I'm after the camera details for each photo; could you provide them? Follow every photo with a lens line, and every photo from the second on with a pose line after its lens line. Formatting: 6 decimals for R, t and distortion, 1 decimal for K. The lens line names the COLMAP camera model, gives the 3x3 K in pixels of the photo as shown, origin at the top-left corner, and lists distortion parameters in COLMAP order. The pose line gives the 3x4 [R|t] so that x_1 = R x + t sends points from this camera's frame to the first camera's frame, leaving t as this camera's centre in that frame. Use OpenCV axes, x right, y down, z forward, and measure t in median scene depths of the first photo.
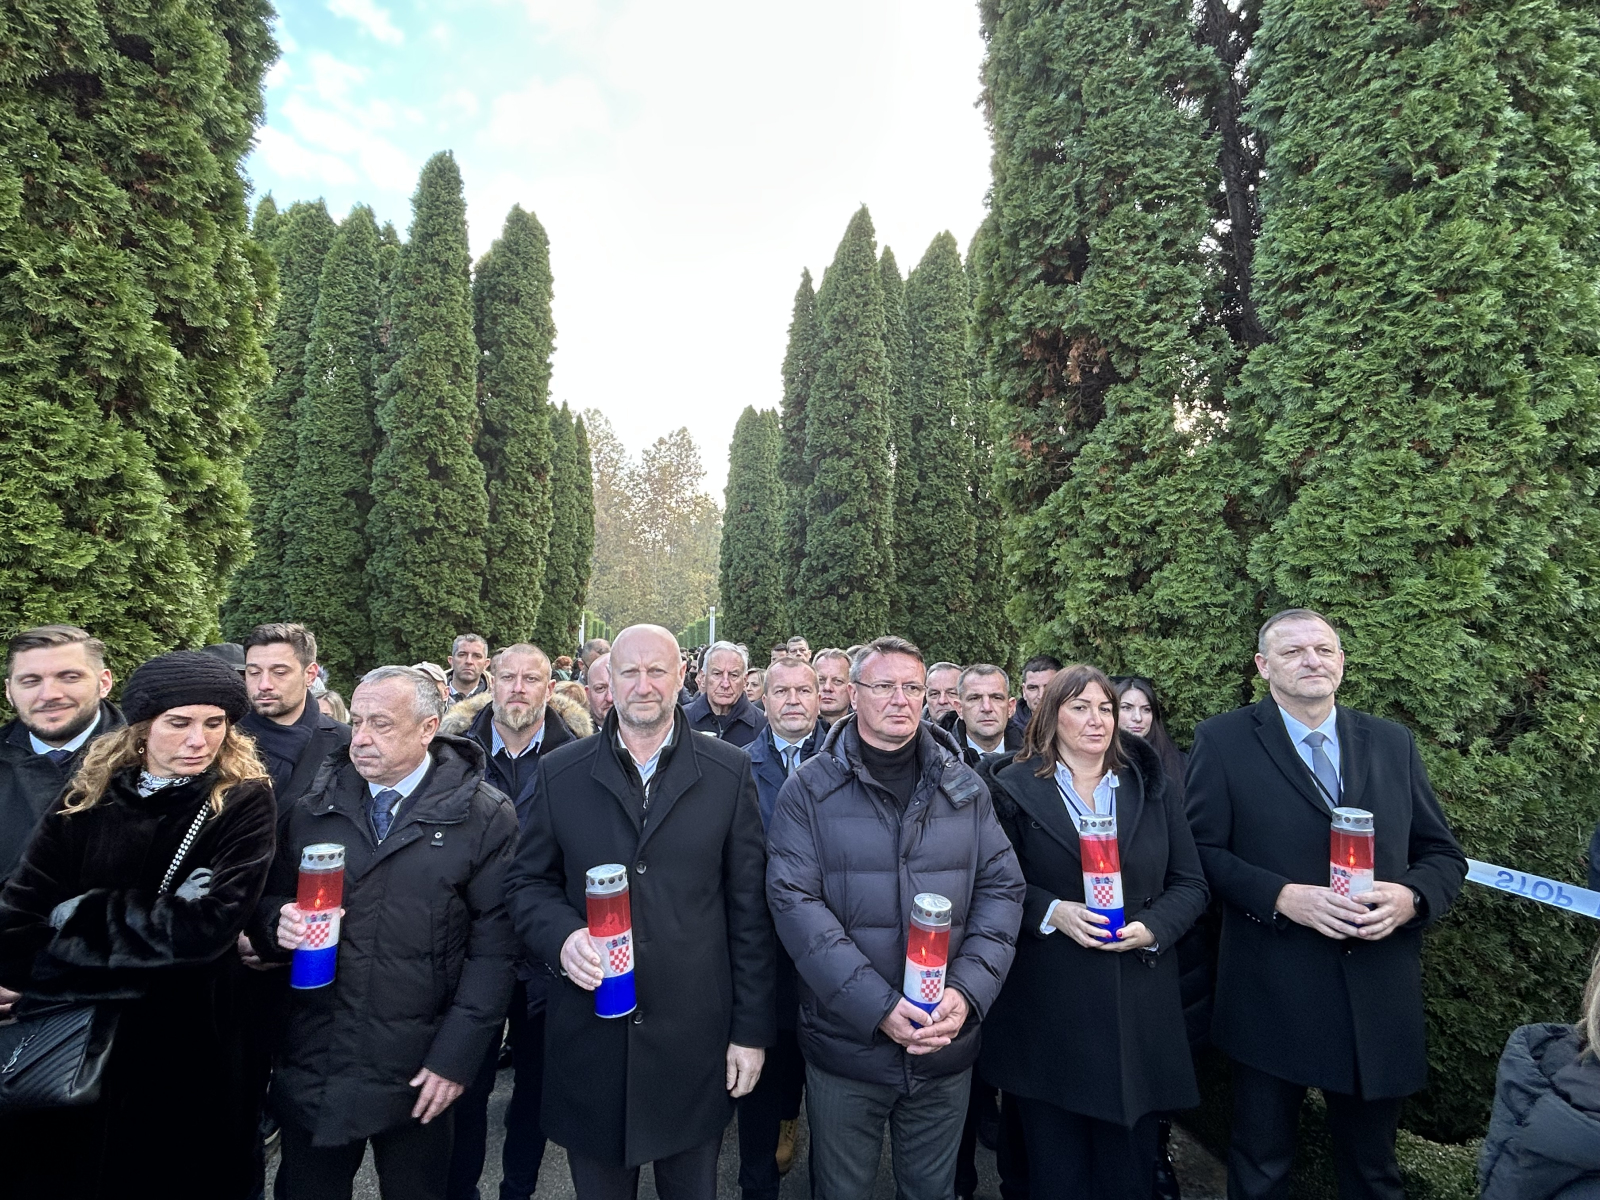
lens RADIAL K [[836.0, 0, 800.4], [0, 836.0, 600.1], [0, 0, 1]] dist [0.000286, 0.000007]
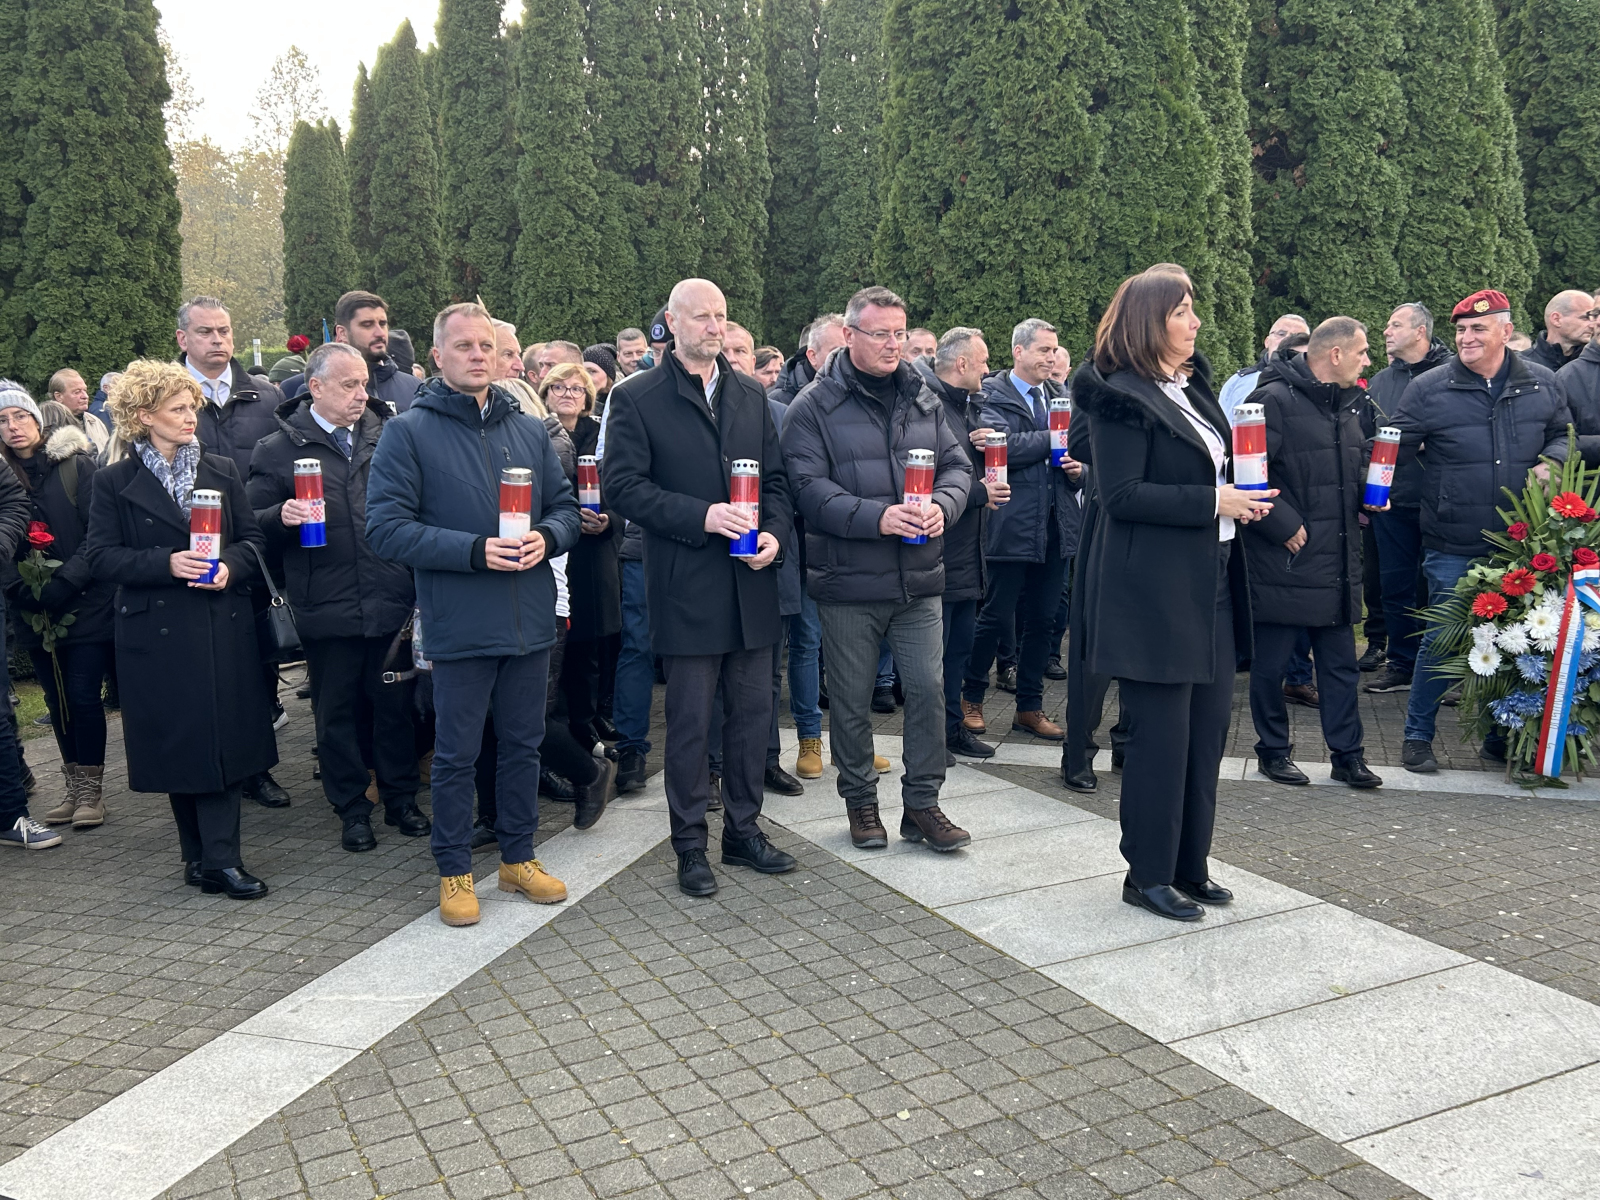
lens RADIAL K [[1491.0, 0, 800.3], [0, 1491.0, 602.3], [0, 0, 1]] dist [-0.001010, 0.000000]
pose [[0.964537, -0.065041, 0.255807, 0.018306], [0.013731, 0.980216, 0.197452, -0.059891], [-0.263589, -0.186938, 0.946348, -1.405195]]
